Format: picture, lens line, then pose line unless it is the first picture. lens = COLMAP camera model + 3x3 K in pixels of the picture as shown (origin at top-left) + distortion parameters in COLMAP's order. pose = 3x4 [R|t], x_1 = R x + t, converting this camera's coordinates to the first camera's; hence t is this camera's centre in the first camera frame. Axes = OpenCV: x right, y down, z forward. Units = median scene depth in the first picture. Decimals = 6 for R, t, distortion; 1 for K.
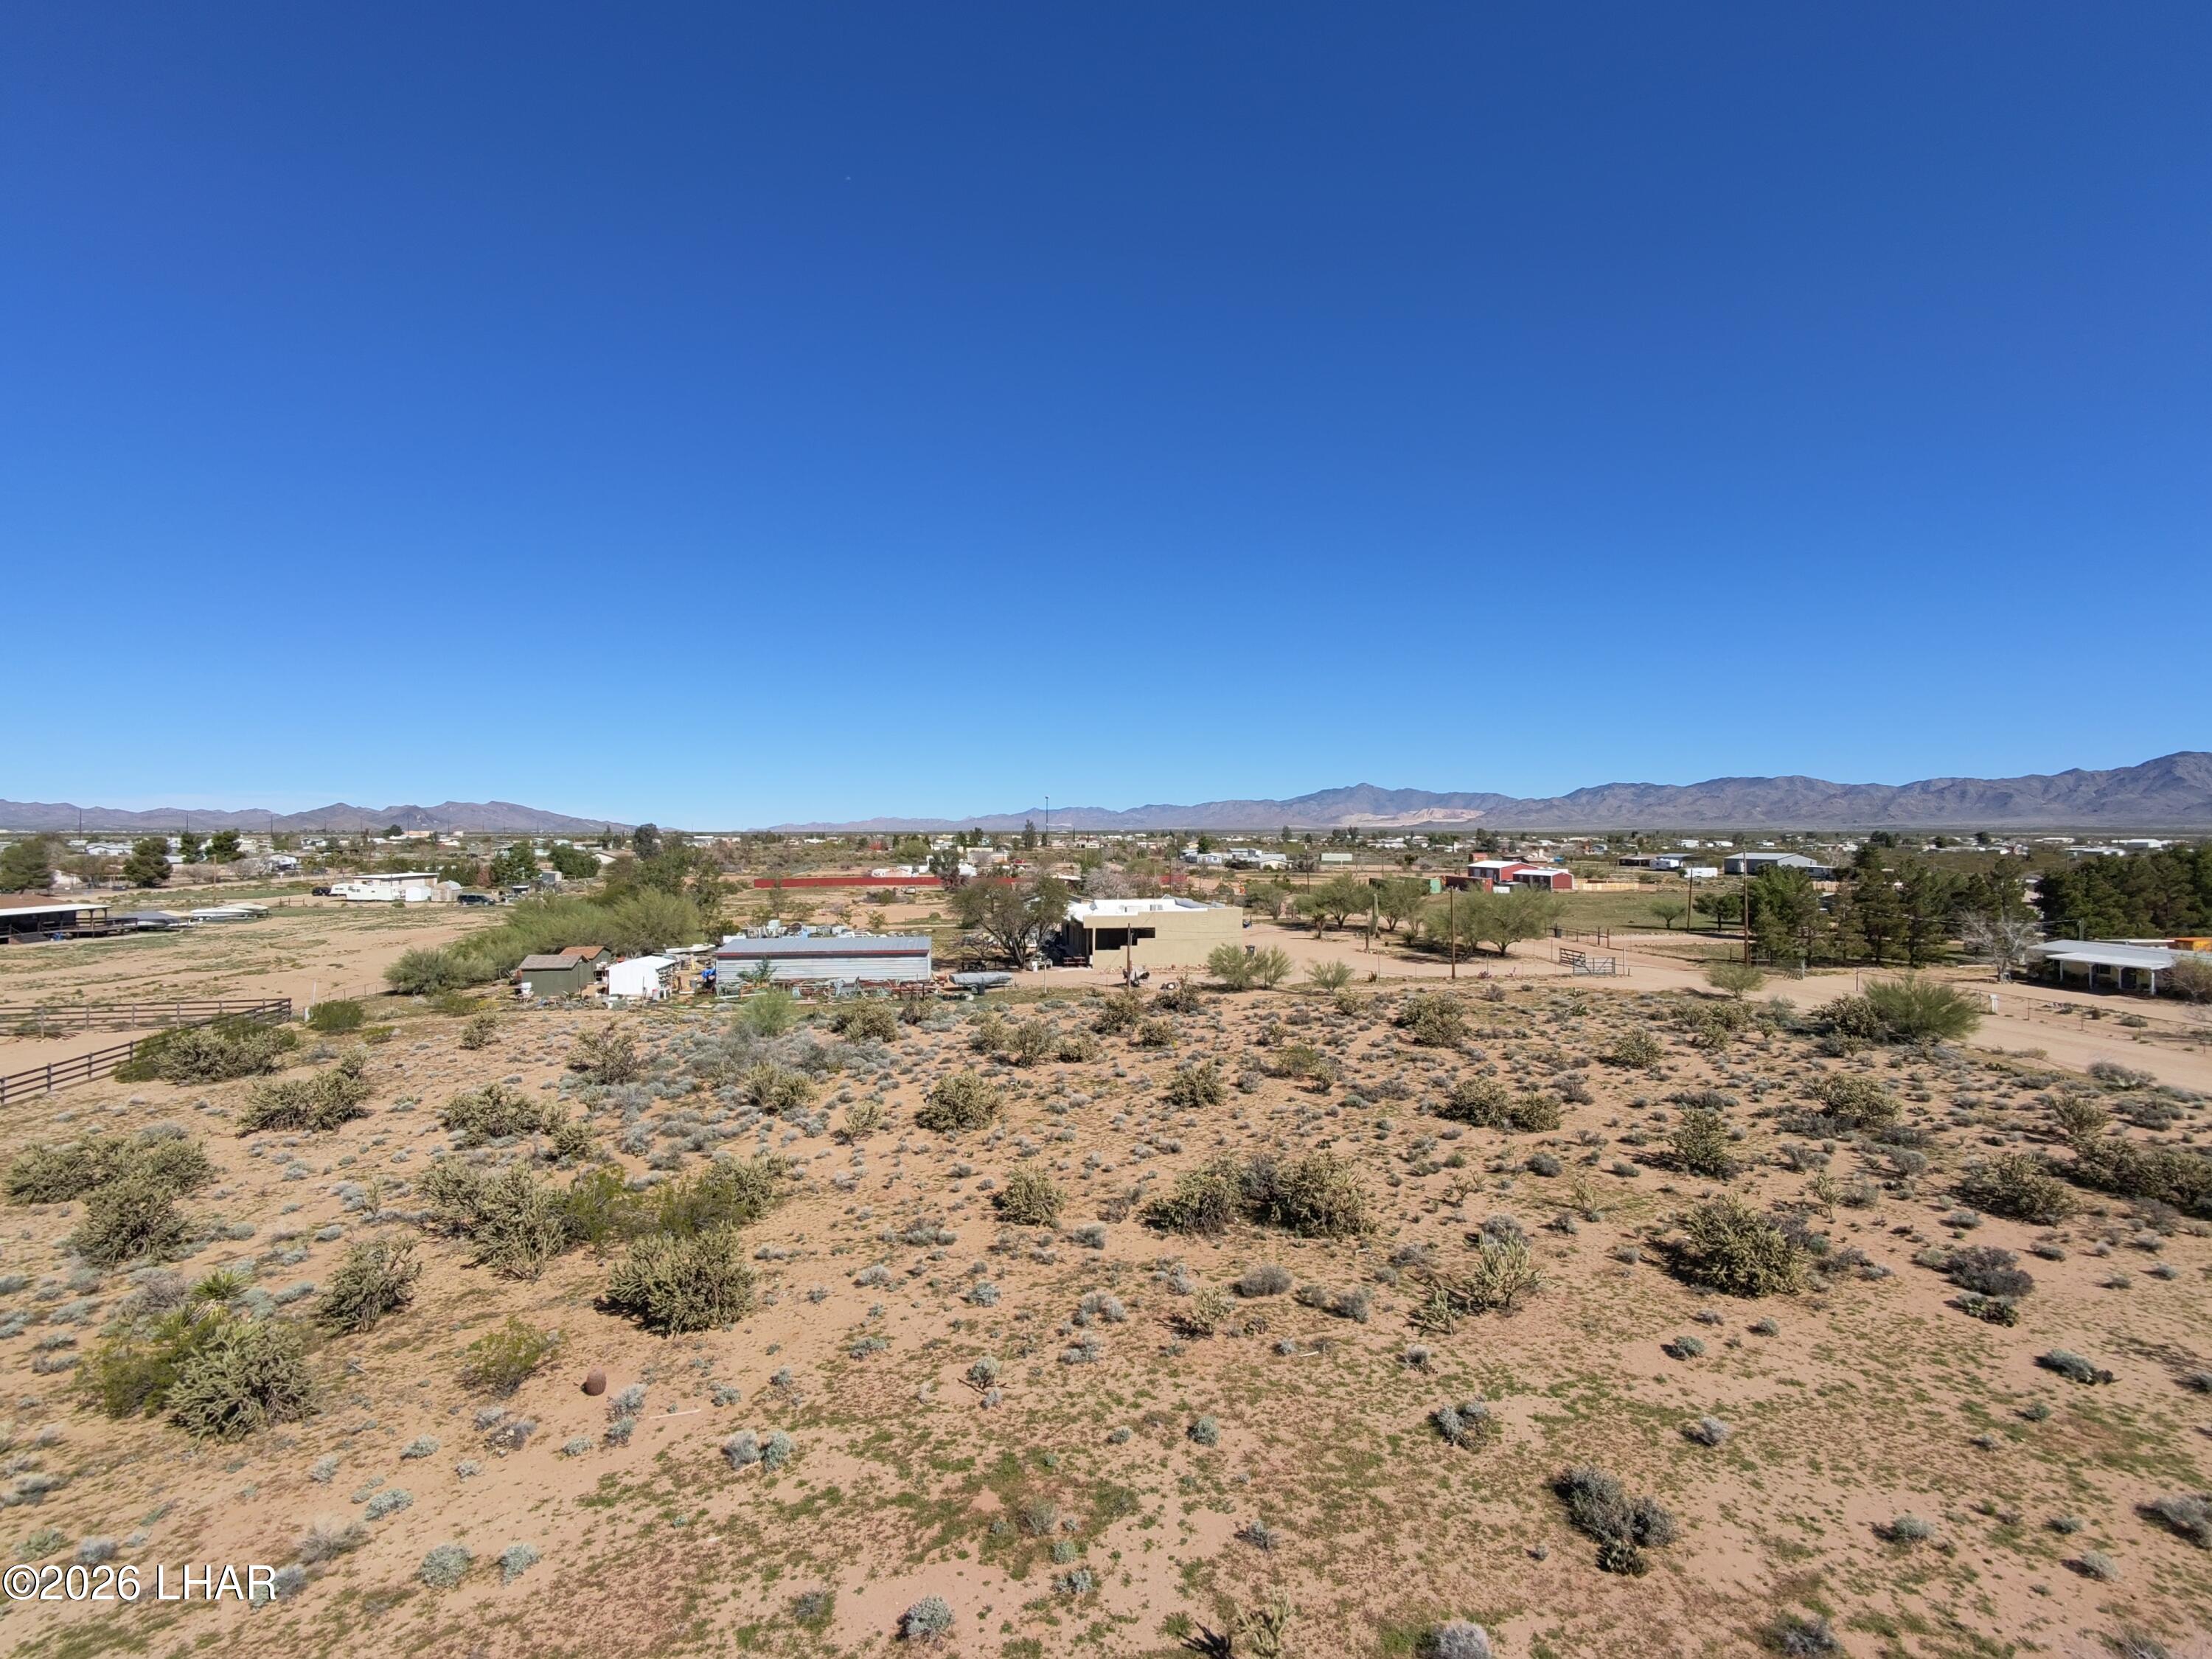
lens RADIAL K [[1006.5, 0, 1125.5], [0, 1006.5, 821.0], [0, 0, 1]] dist [0.000432, -0.004393]
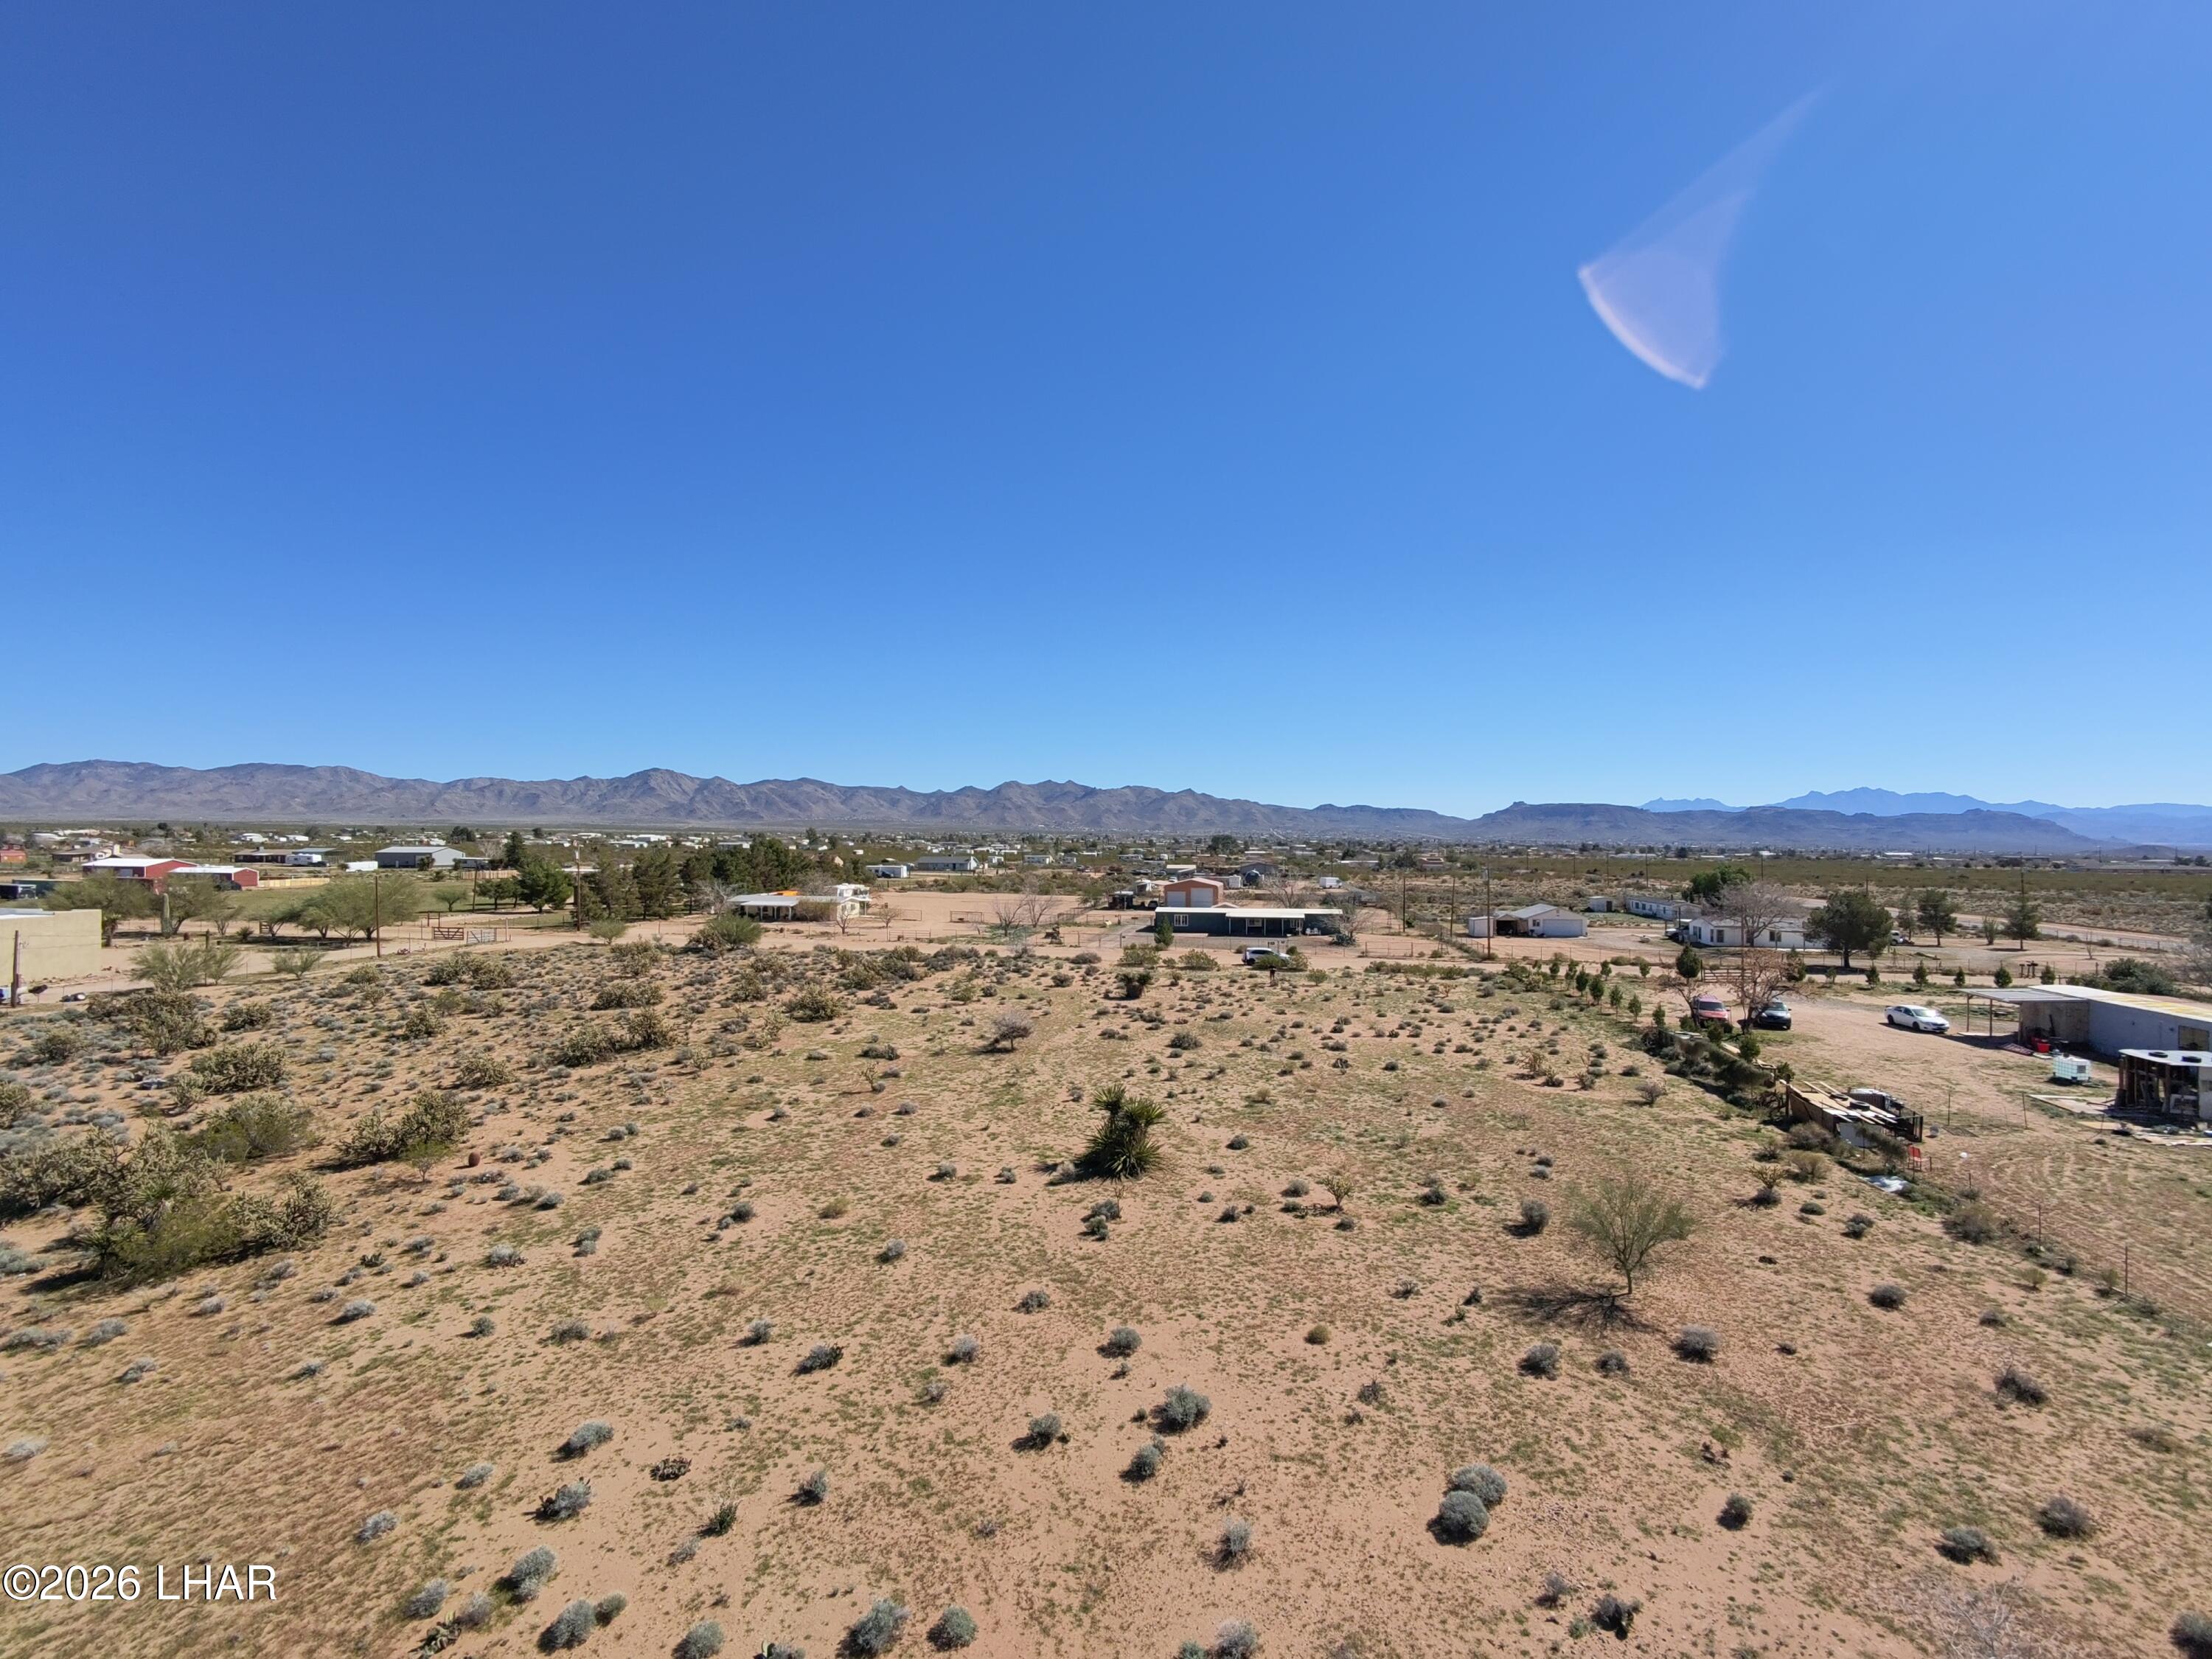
lens RADIAL K [[1006.5, 0, 1125.5], [0, 1006.5, 821.0], [0, 0, 1]] dist [0.000432, -0.004393]
pose [[0.312398, 0.016648, 0.949805, -1.102620], [-0.022008, 0.999705, -0.010284, -0.007114], [-0.949696, -0.017690, 0.312672, -0.335704]]
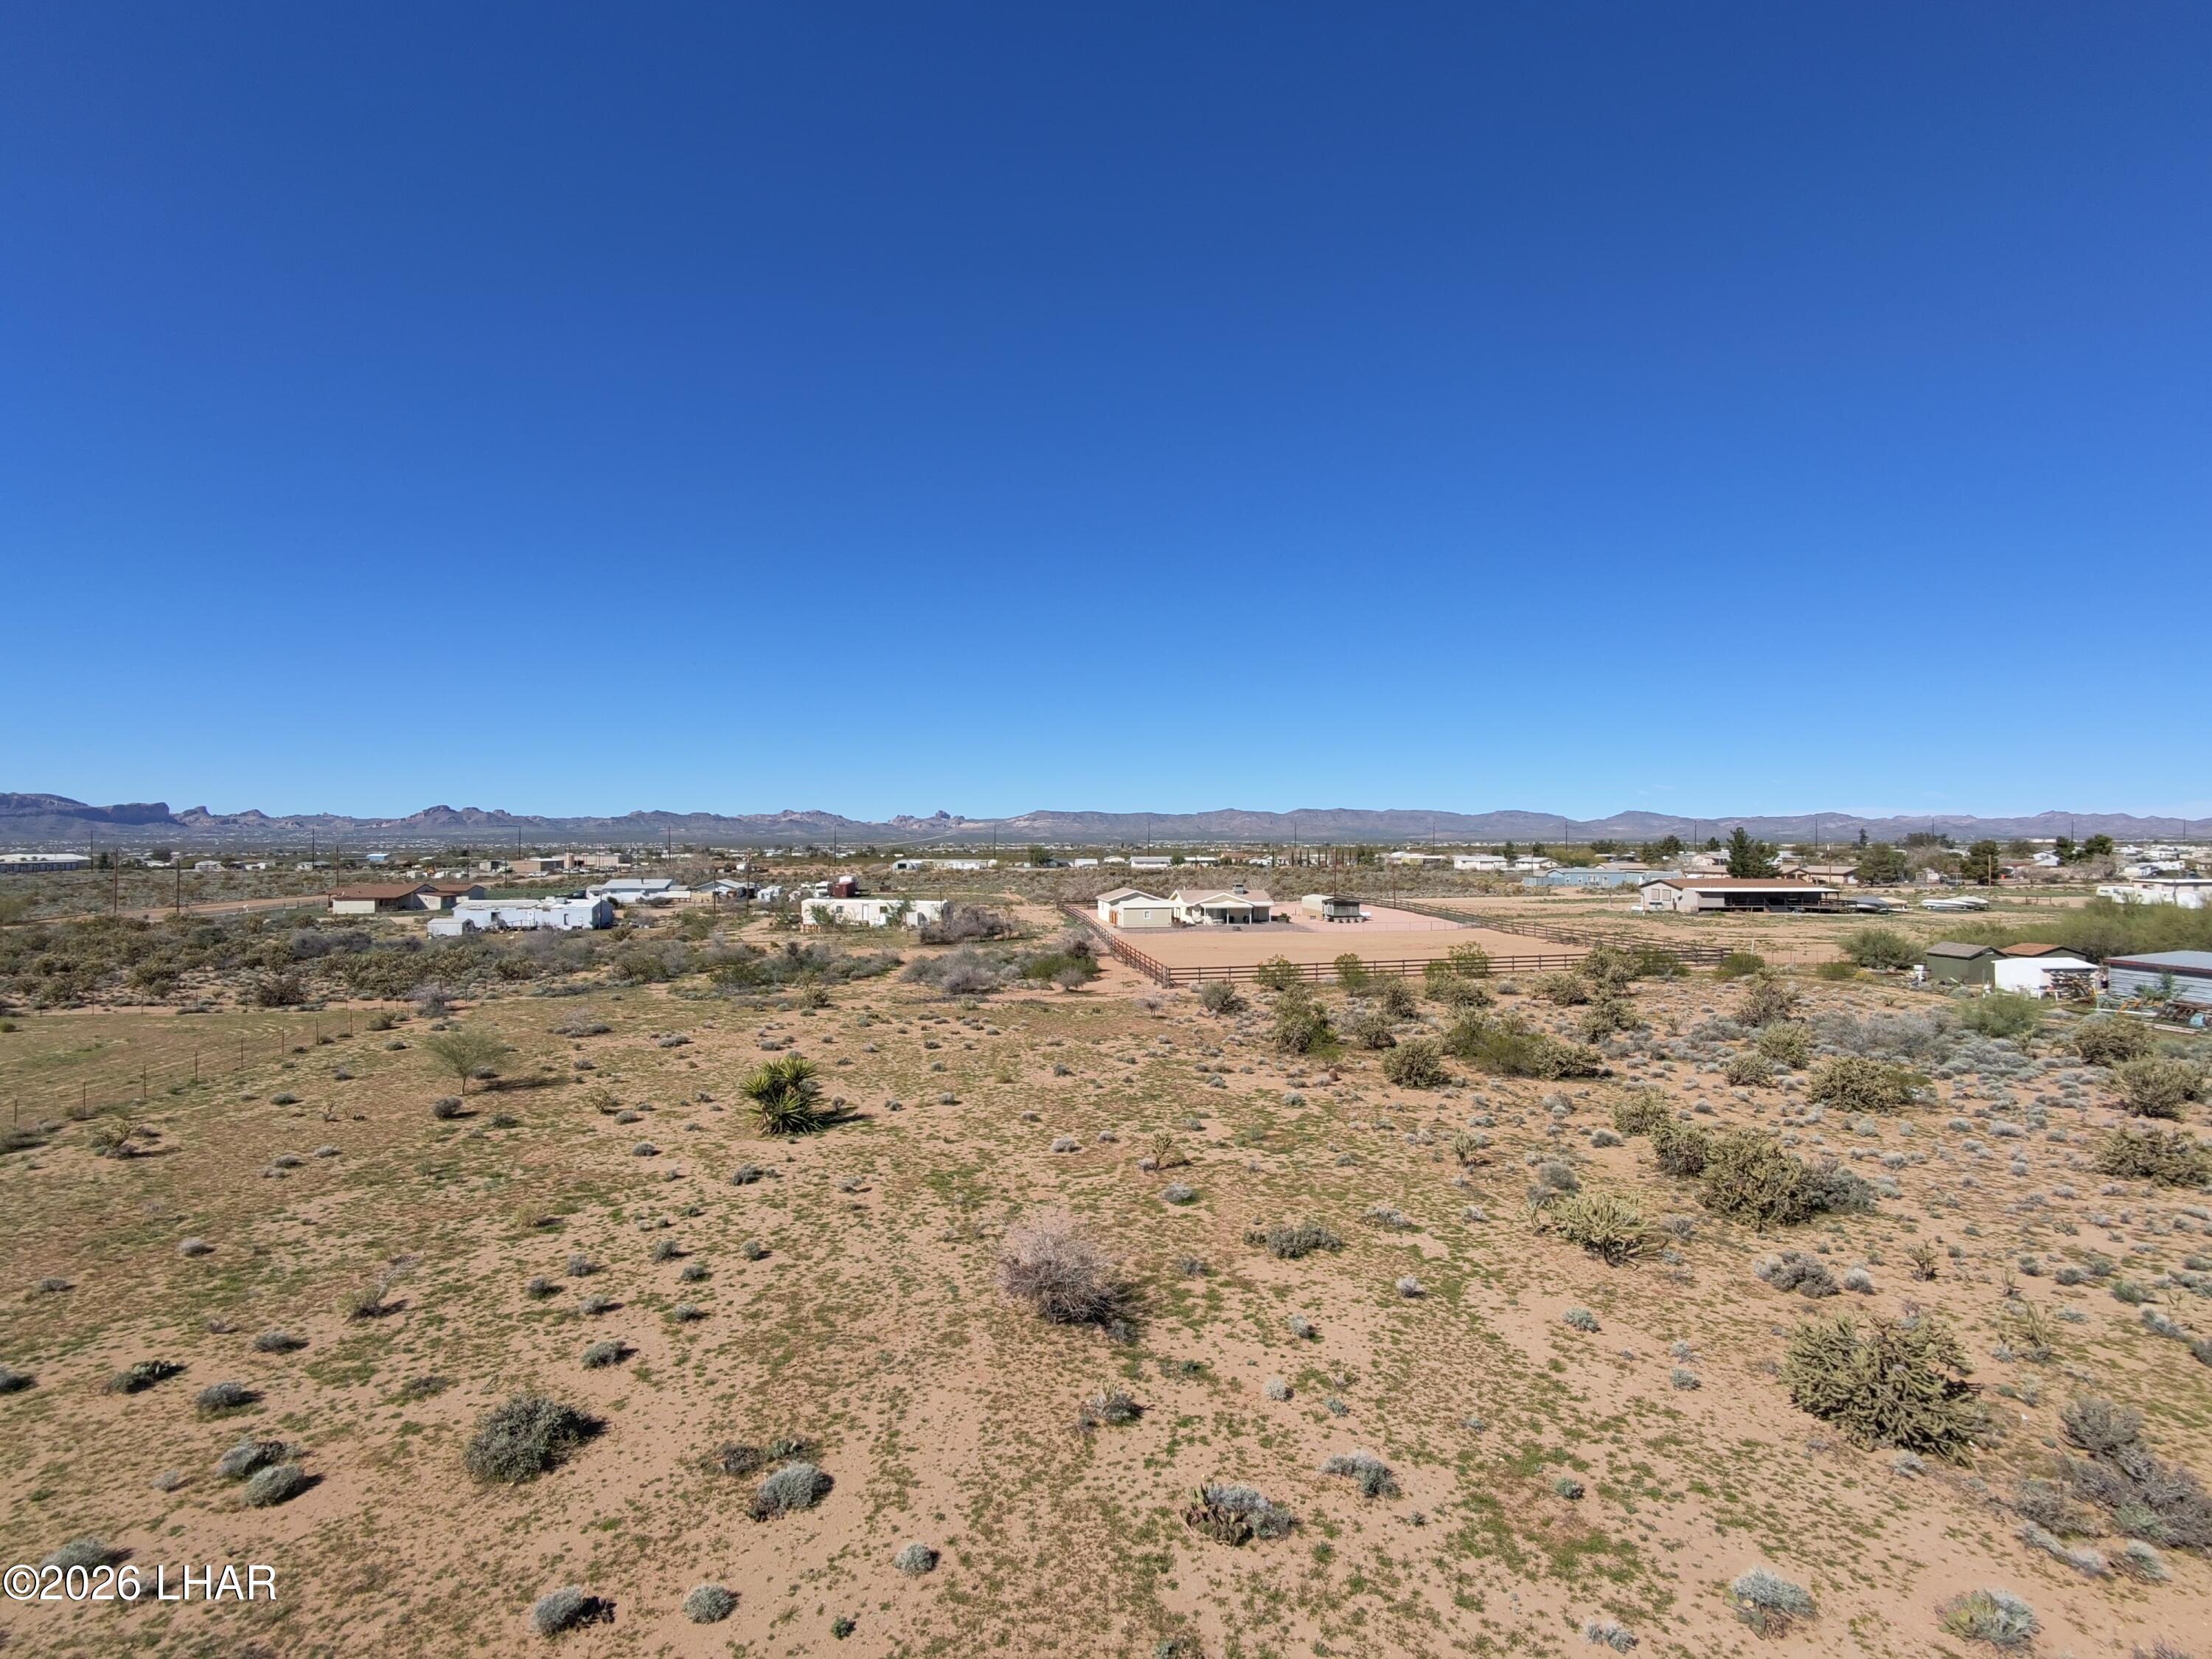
lens RADIAL K [[1006.5, 0, 1125.5], [0, 1006.5, 821.0], [0, 0, 1]] dist [0.000432, -0.004393]
pose [[-0.028378, -0.025420, -0.999274, 0.969577], [0.016011, 0.999537, -0.025881, 0.046103], [0.999469, -0.016734, -0.027957, 0.385155]]
